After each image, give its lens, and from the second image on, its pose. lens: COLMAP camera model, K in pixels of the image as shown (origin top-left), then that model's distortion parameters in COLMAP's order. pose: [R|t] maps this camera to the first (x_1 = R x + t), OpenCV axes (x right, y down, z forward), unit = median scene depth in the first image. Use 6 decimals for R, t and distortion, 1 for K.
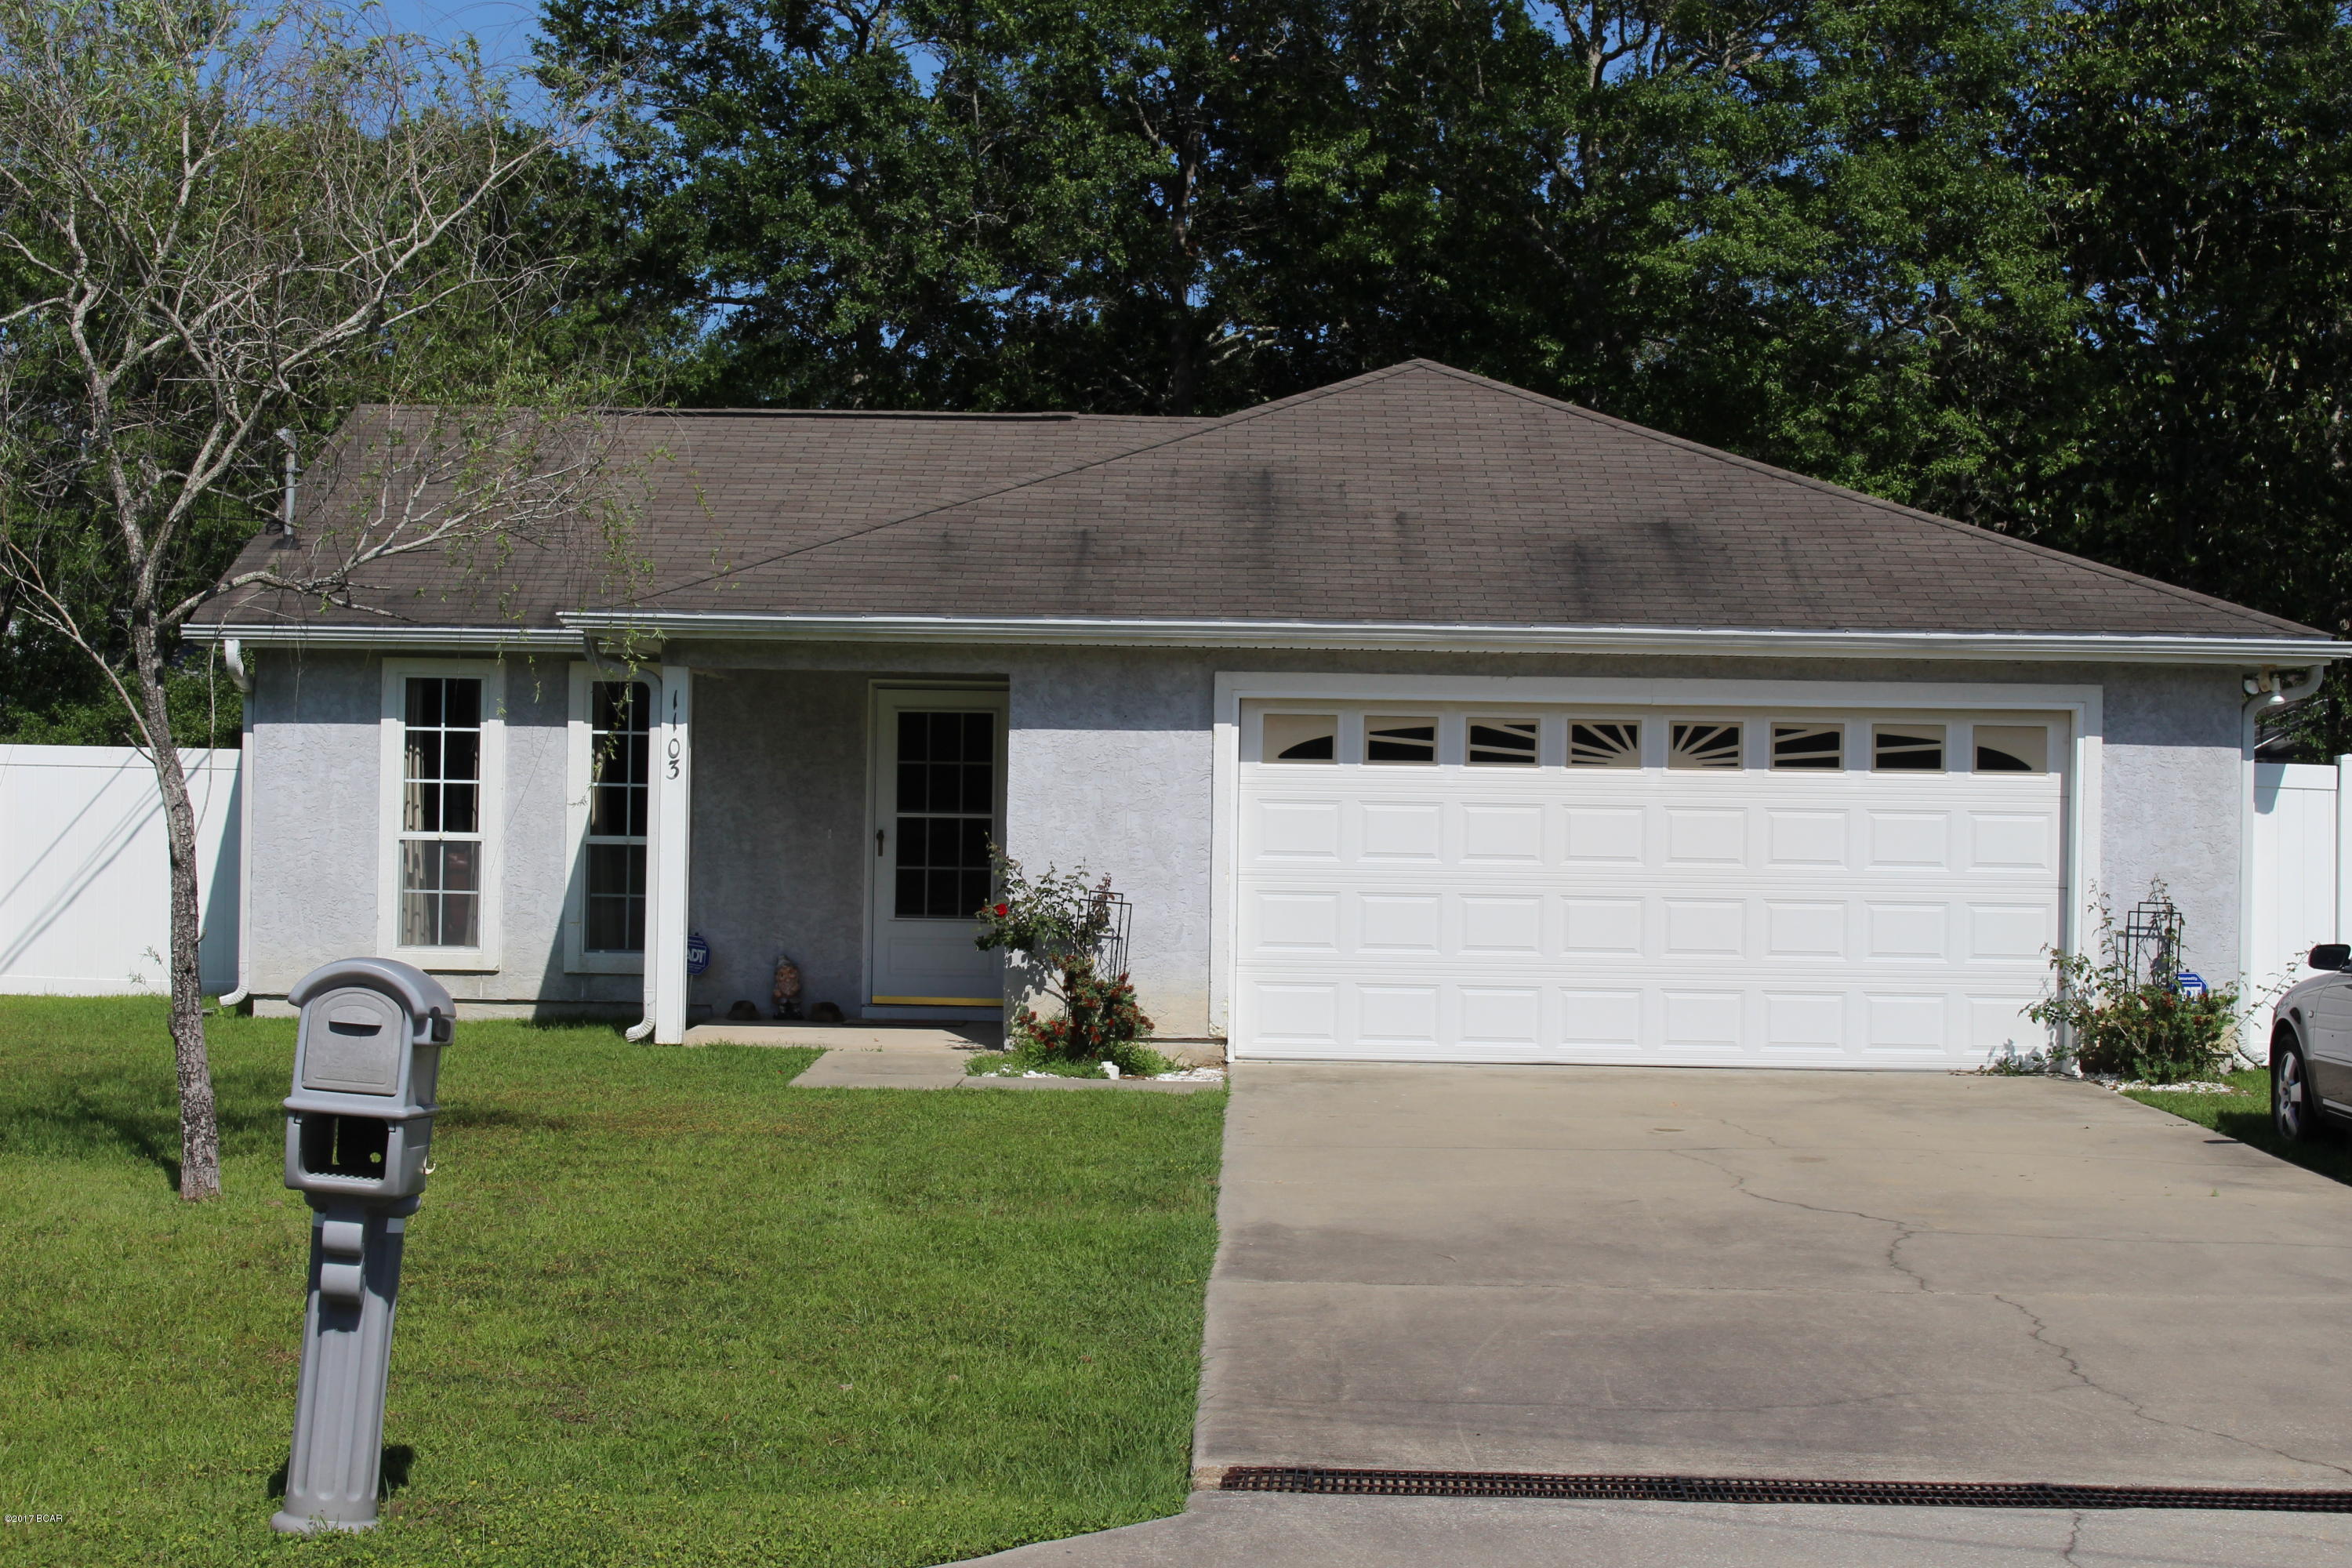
lens RADIAL K [[3729.2, 0, 1176.0], [0, 3729.2, 784.0], [0, 0, 1]] dist [-0.046085, 0.082342]
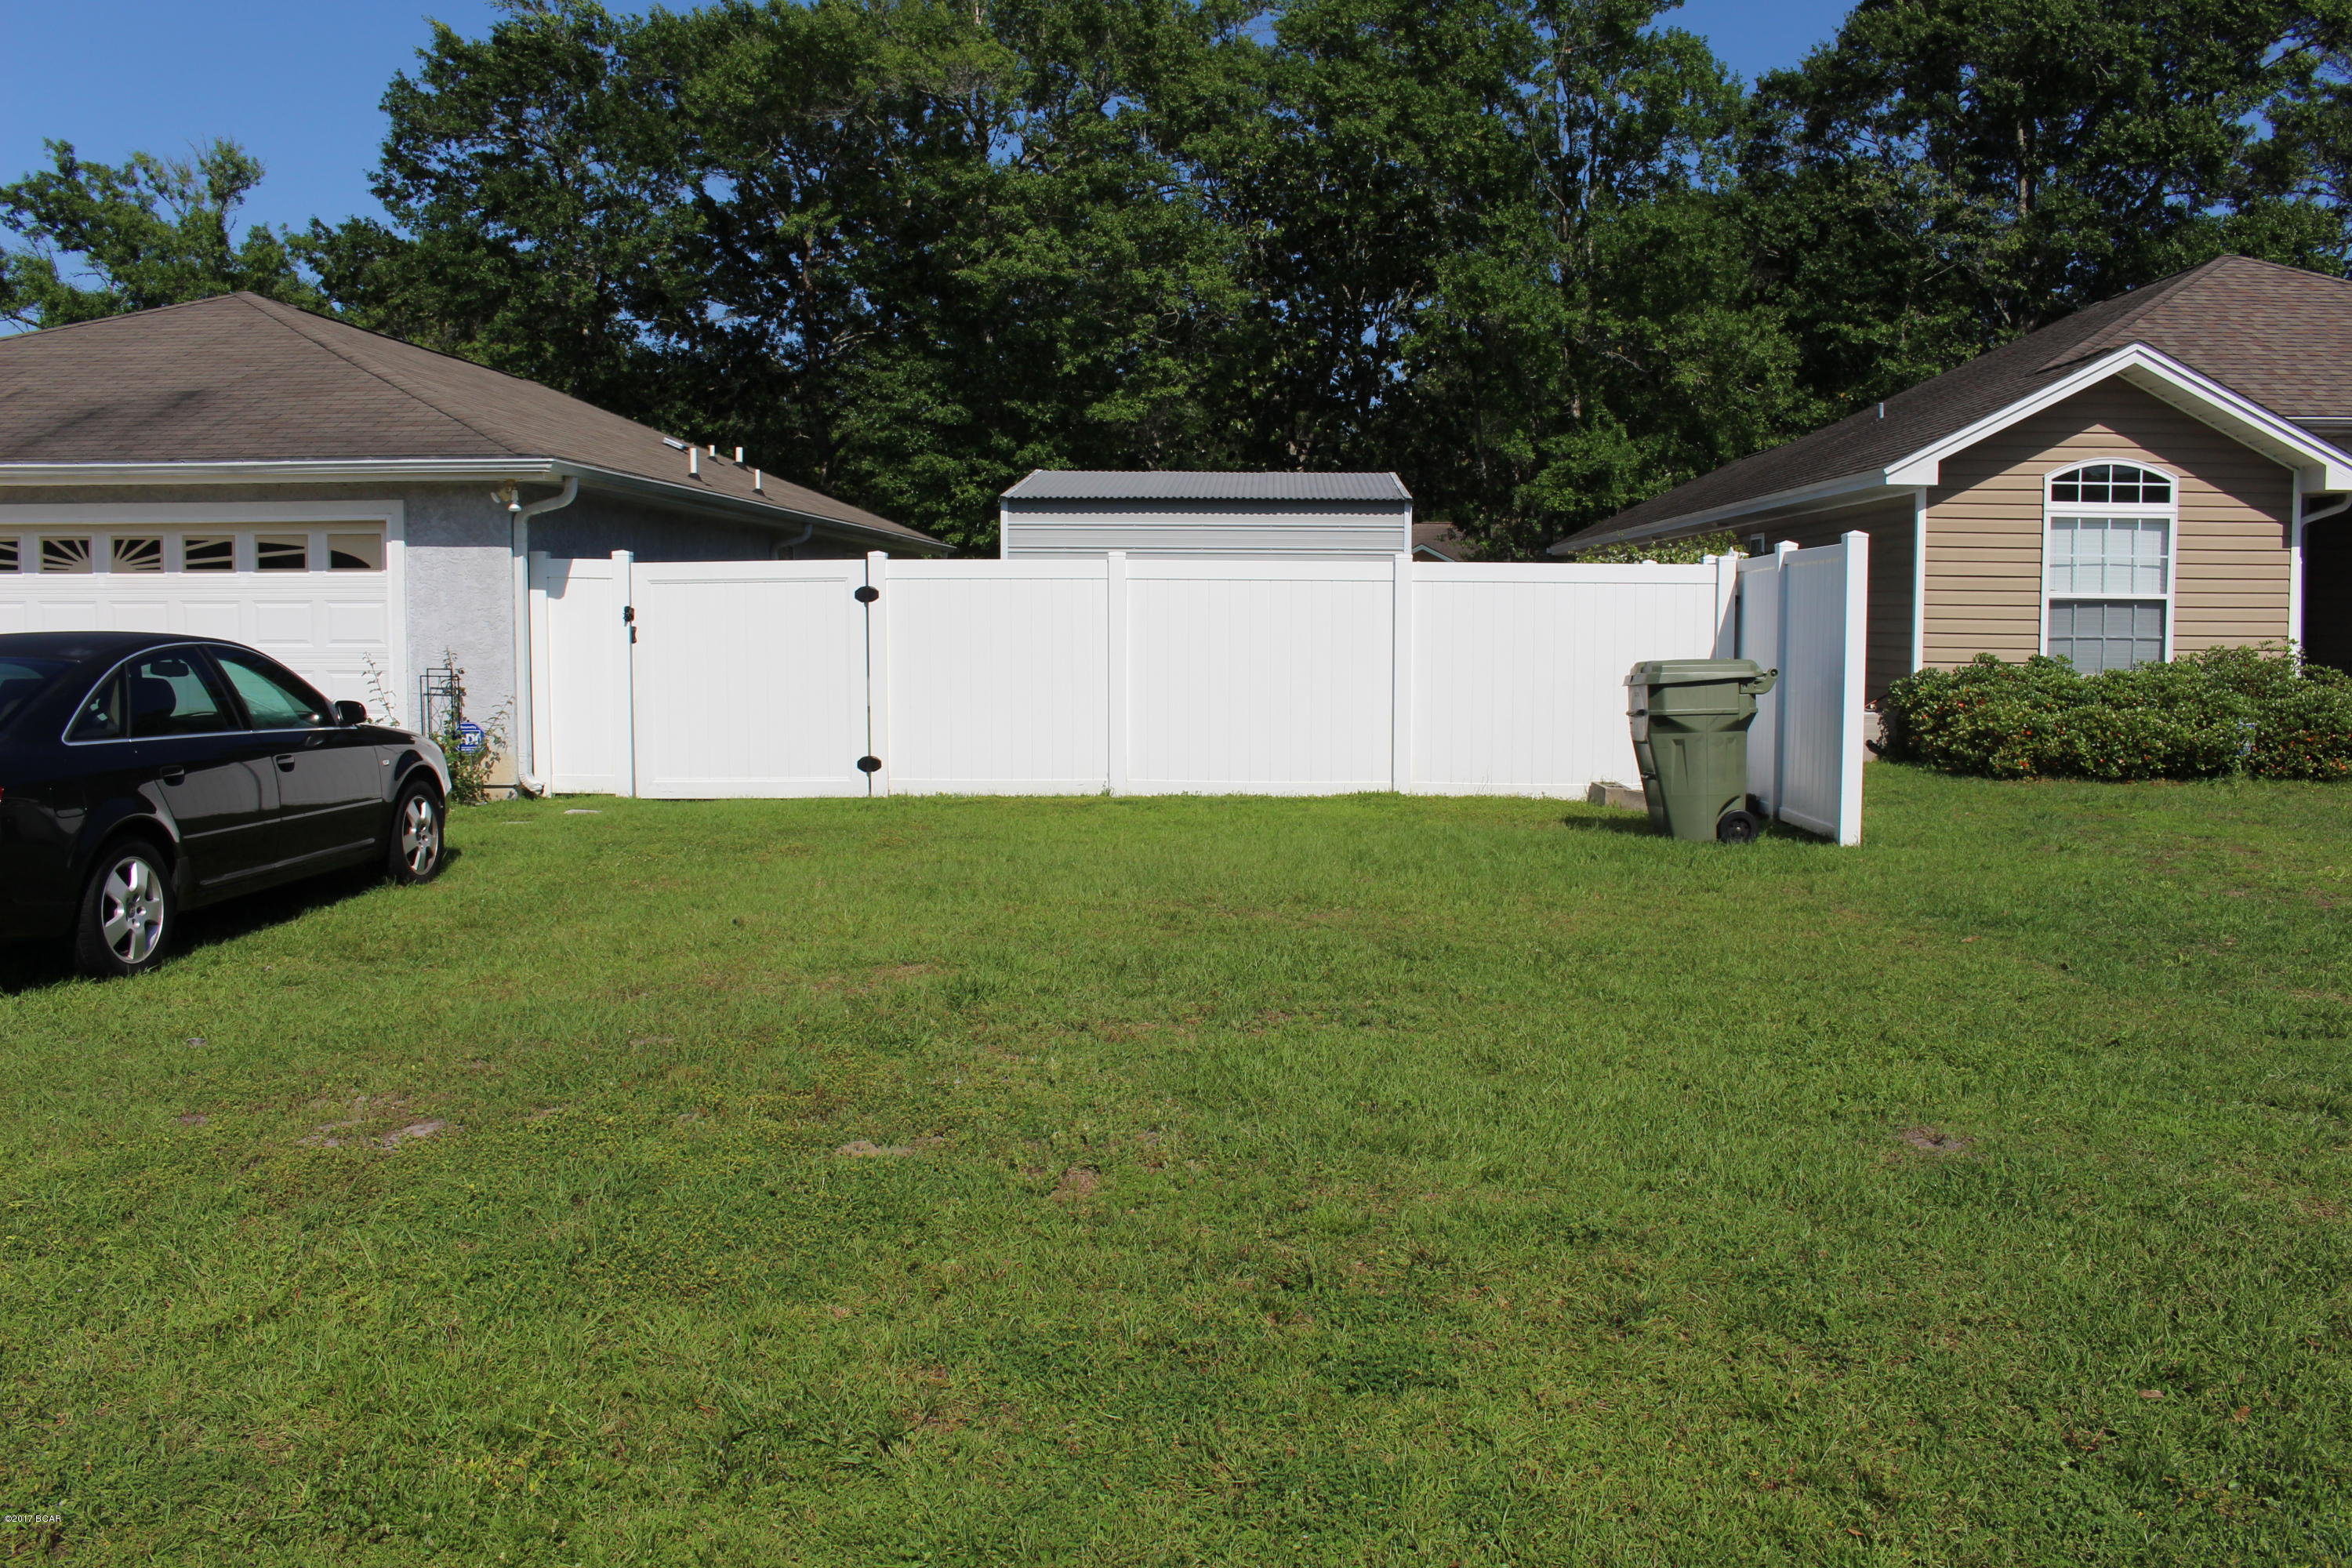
lens RADIAL K [[1901.6, 0, 1174.3], [0, 1901.6, 744.7], [0, 0, 1]] dist [-0.167640, 0.161332]
pose [[0.999349, -0.010278, -0.034591, 0.530152], [0.012823, 0.997161, 0.074195, 0.013450], [0.033731, -0.074590, 0.996644, 0.361946]]
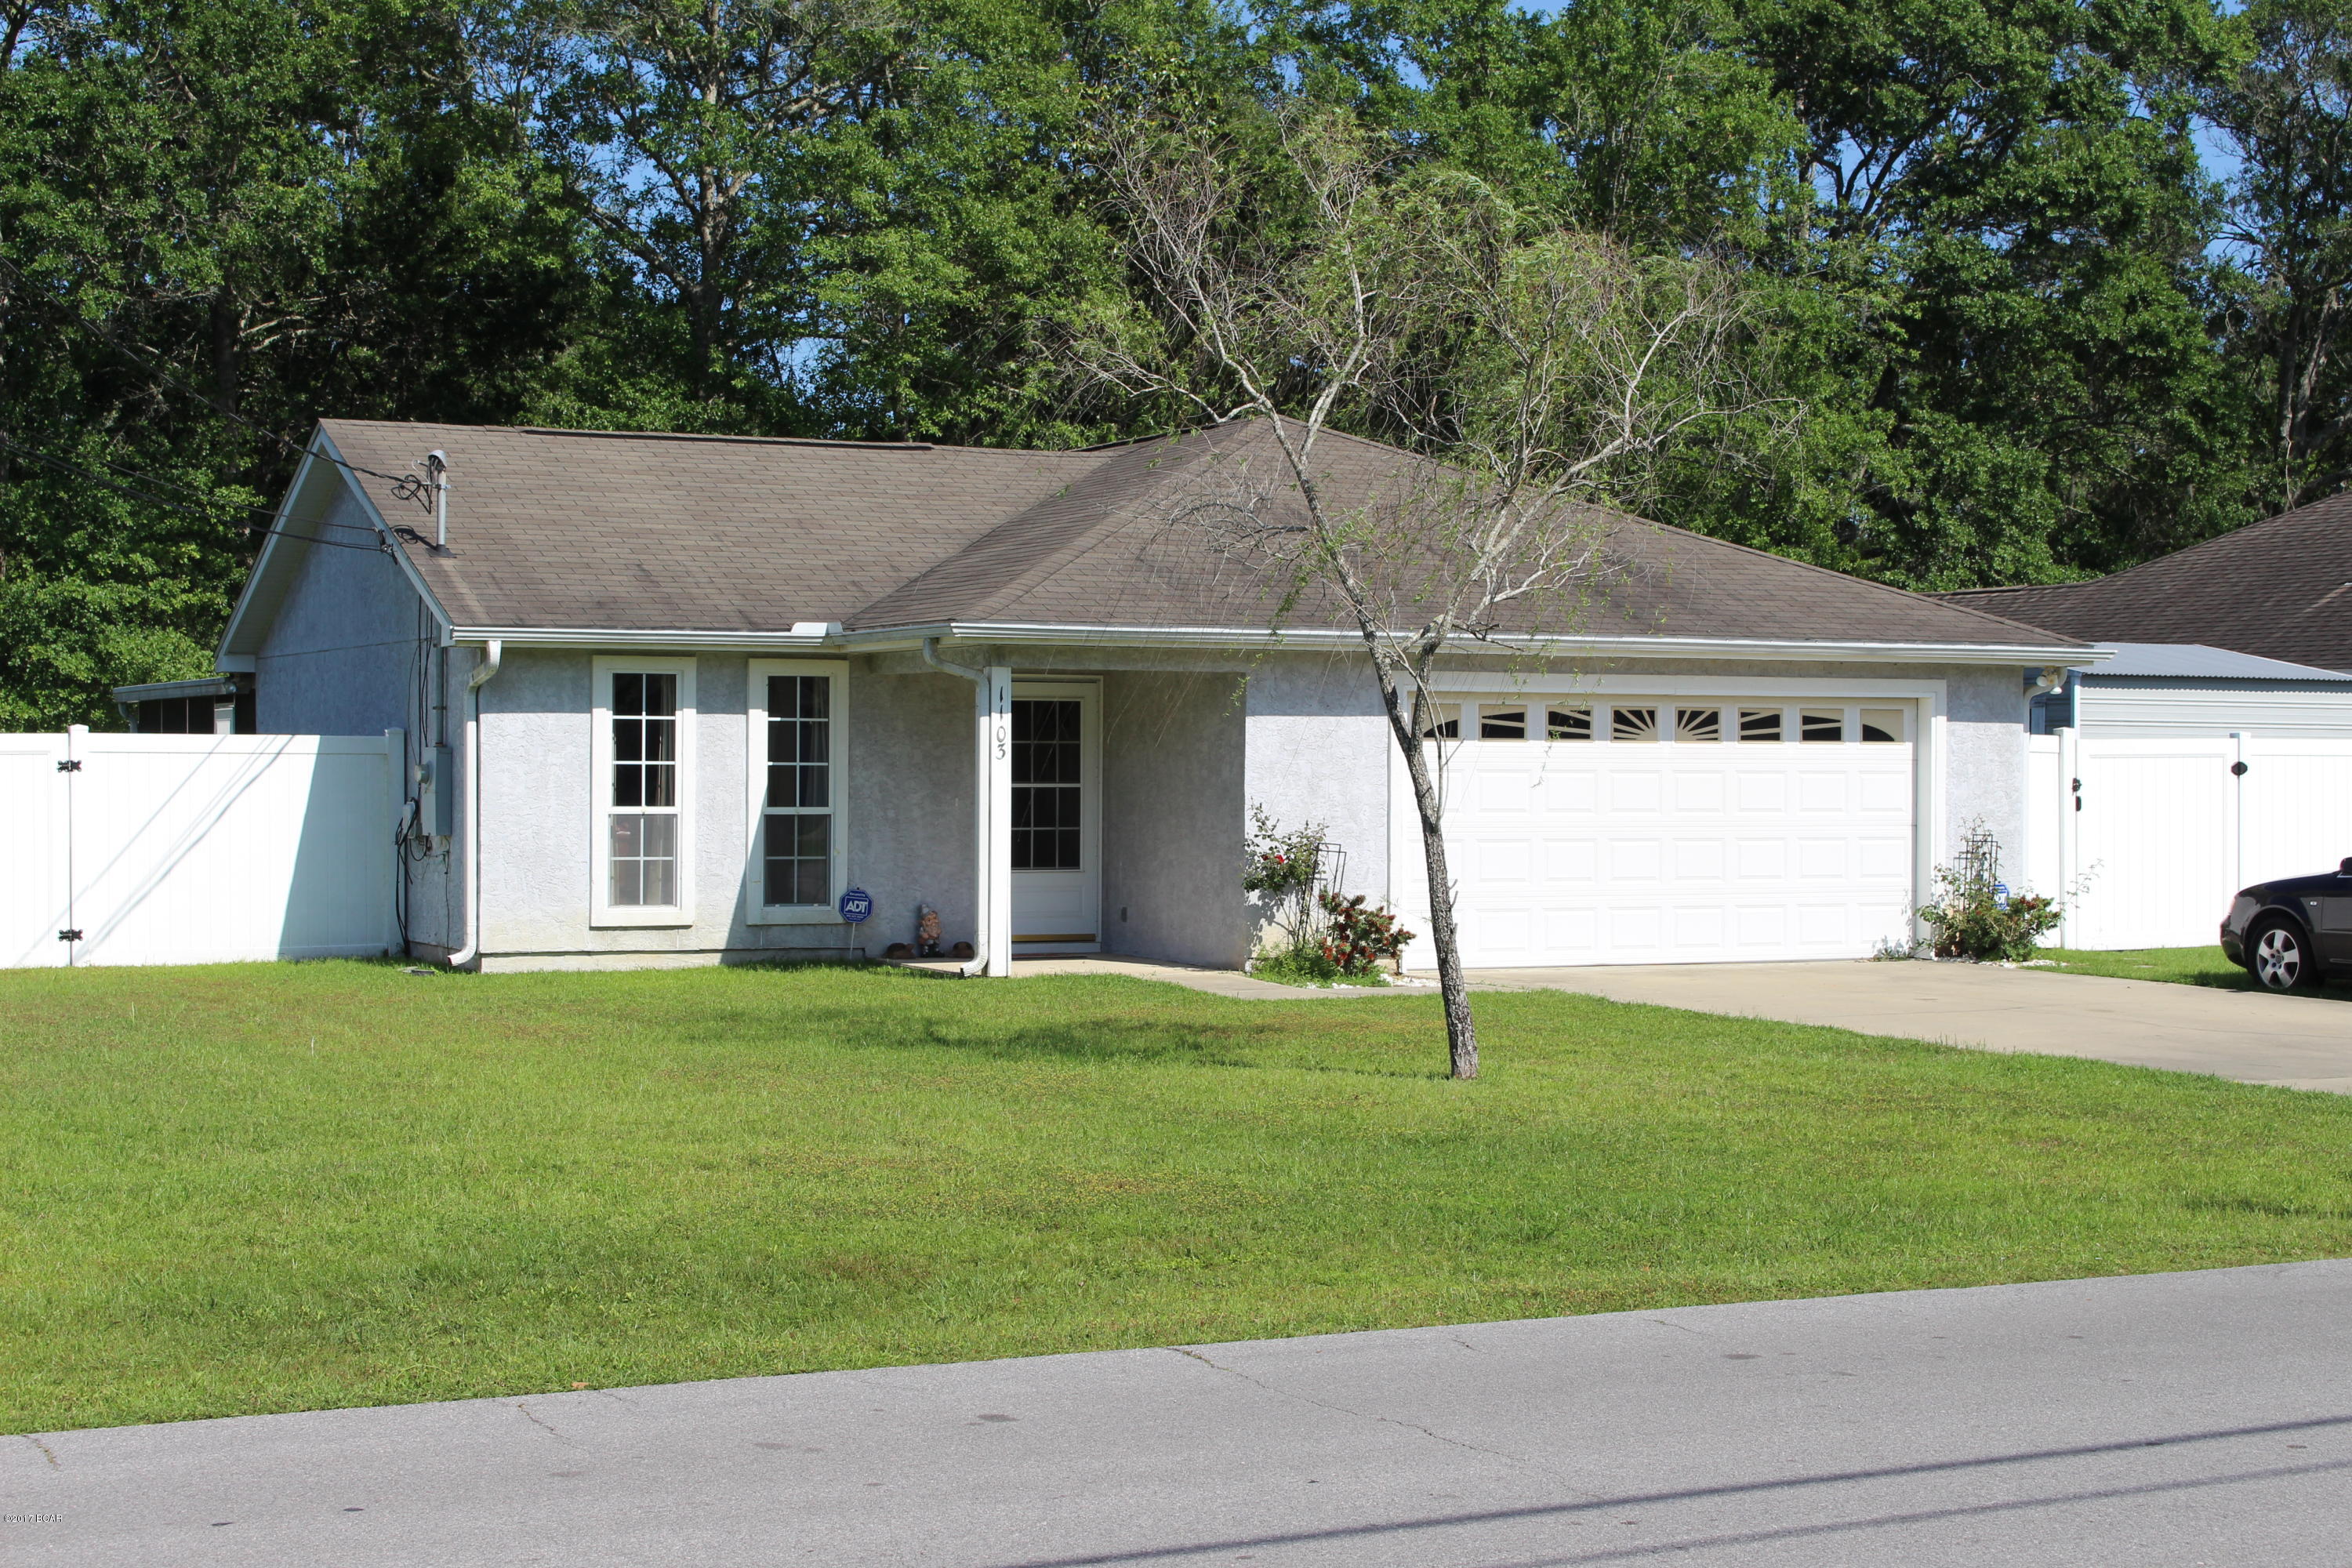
lens RADIAL K [[3686.4, 0, 1180.2], [0, 3686.4, 711.2], [0, 0, 1]] dist [-0.028445, 0.130004]
pose [[0.892232, -0.006085, 0.451537, -0.627428], [0.009511, 0.999941, -0.005316, -0.010021], [-0.451478, 0.009038, 0.892236, -0.106296]]
